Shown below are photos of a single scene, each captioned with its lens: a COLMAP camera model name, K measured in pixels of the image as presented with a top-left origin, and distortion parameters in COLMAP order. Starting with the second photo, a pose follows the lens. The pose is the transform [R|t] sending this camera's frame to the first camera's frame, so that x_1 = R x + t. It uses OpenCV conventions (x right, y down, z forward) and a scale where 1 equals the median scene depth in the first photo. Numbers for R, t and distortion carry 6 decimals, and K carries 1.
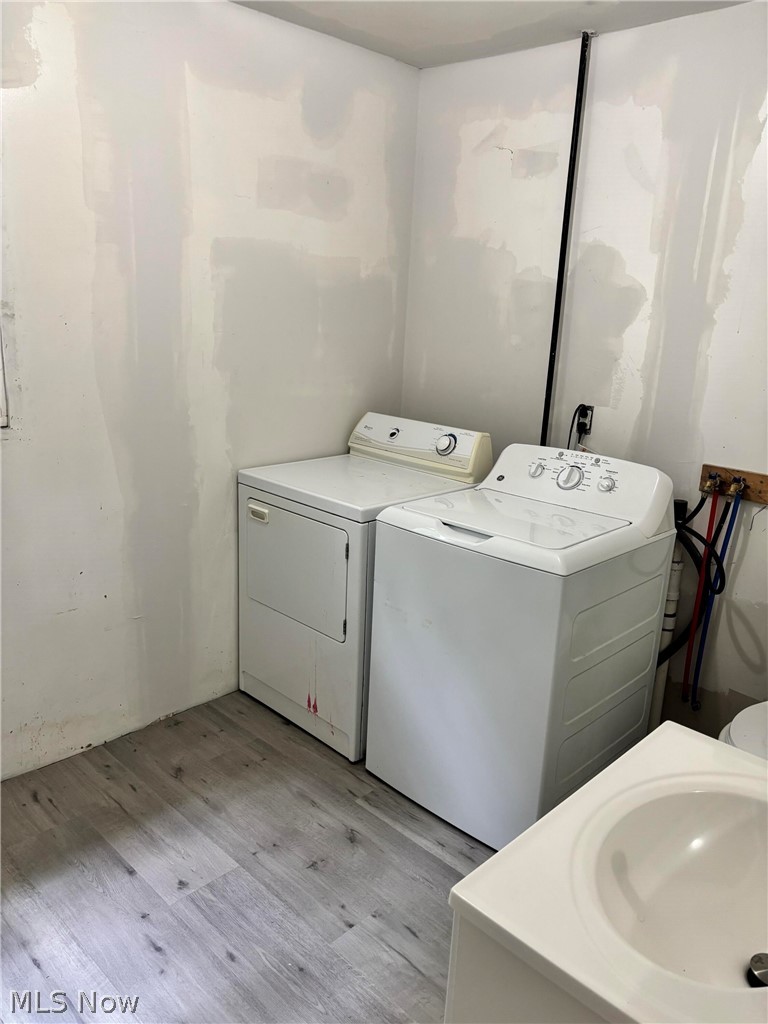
lens RADIAL K [[773.2, 0, 379.7], [0, 773.2, 516.4], [0, 0, 1]] dist [0.046786, -0.048271]
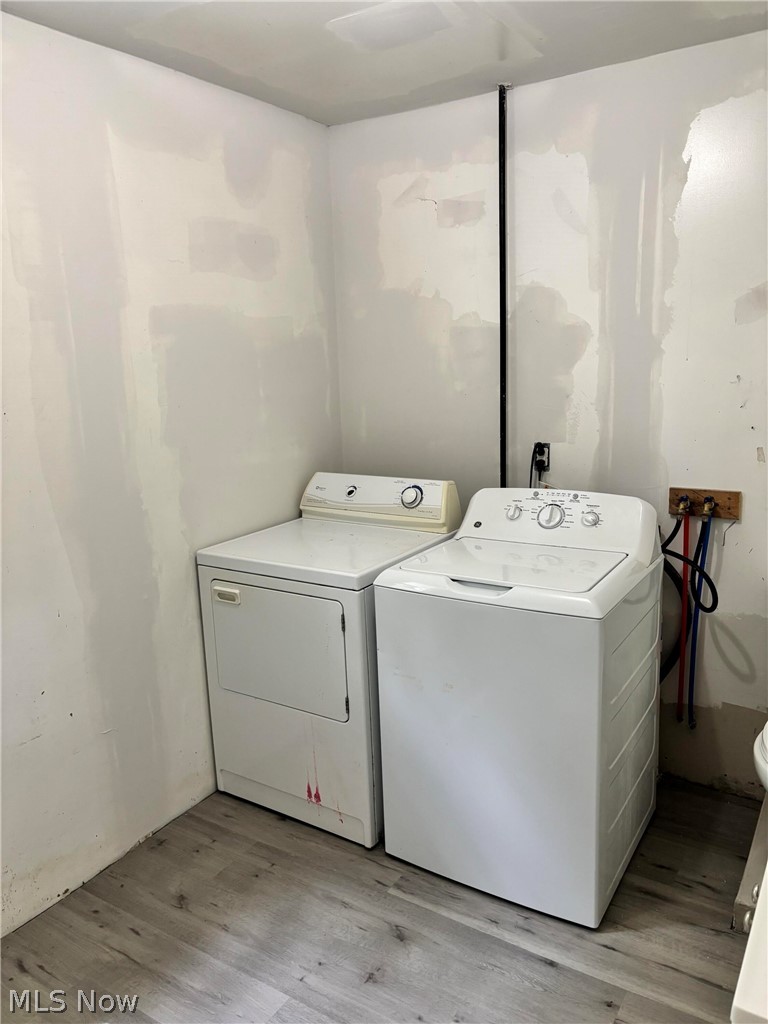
lens RADIAL K [[765.1, 0, 381.4], [0, 765.1, 517.1], [0, 0, 1]] dist [0.059346, -0.064340]
pose [[0.974325, -0.122169, 0.189120, -0.149825], [0.132689, 0.990183, -0.043956, -0.033276], [-0.181893, 0.067921, 0.980970, 0.067670]]
